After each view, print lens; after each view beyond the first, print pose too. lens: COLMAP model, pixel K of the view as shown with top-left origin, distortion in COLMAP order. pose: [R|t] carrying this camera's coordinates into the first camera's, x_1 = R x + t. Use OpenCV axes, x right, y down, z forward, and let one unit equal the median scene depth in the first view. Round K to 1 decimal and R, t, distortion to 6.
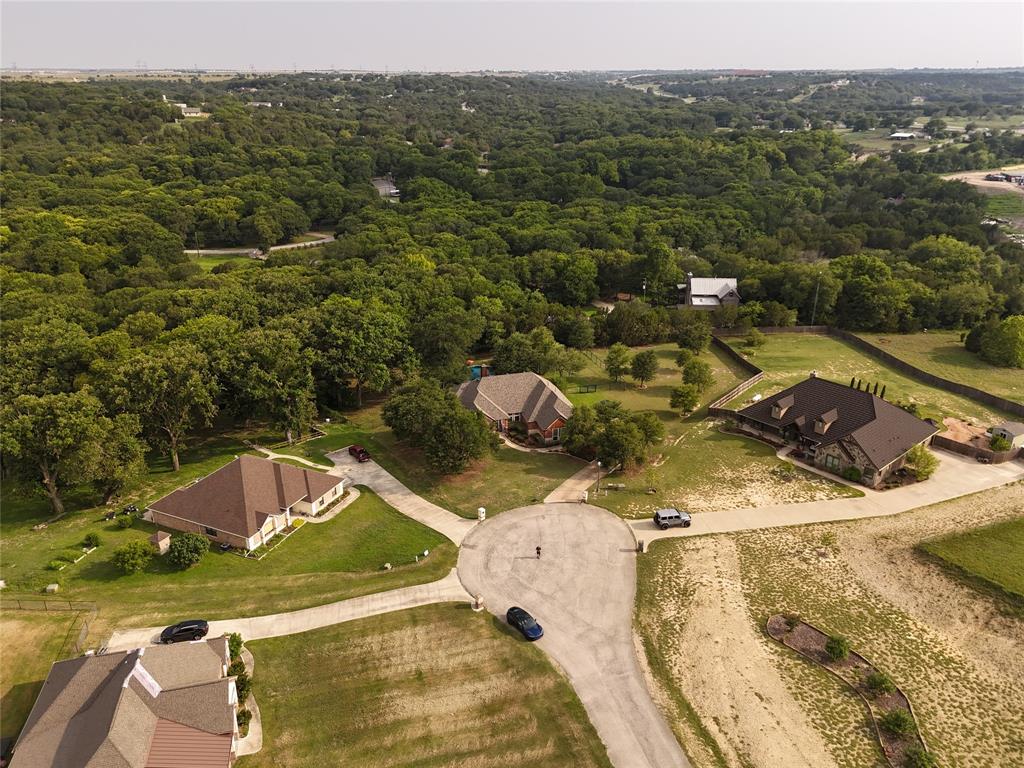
lens RADIAL K [[747.7, 0, 512.0], [0, 747.7, 384.0], [0, 0, 1]] dist [0.151886, -0.278456]
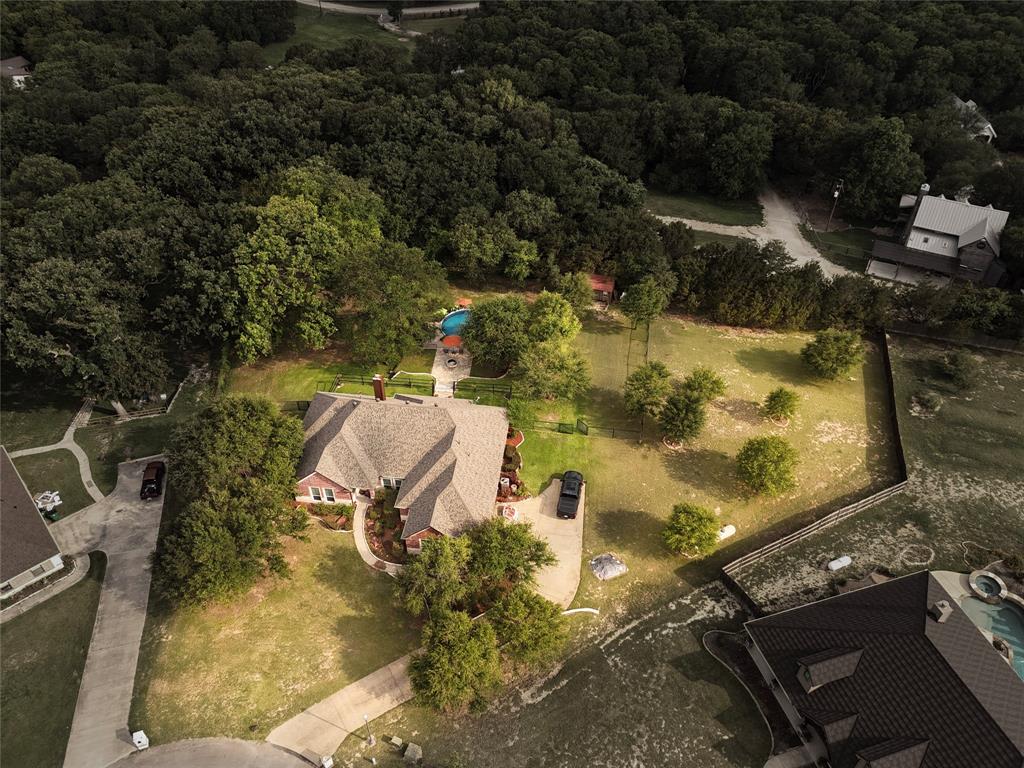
lens RADIAL K [[754.2, 0, 512.0], [0, 754.2, 384.0], [0, 0, 1]] dist [0.062293, -0.057910]
pose [[0.916615, 0.268373, -0.296299, 0.181954], [-0.155251, 0.921964, 0.354794, -0.188302], [0.368395, -0.279209, 0.886751, 0.368978]]
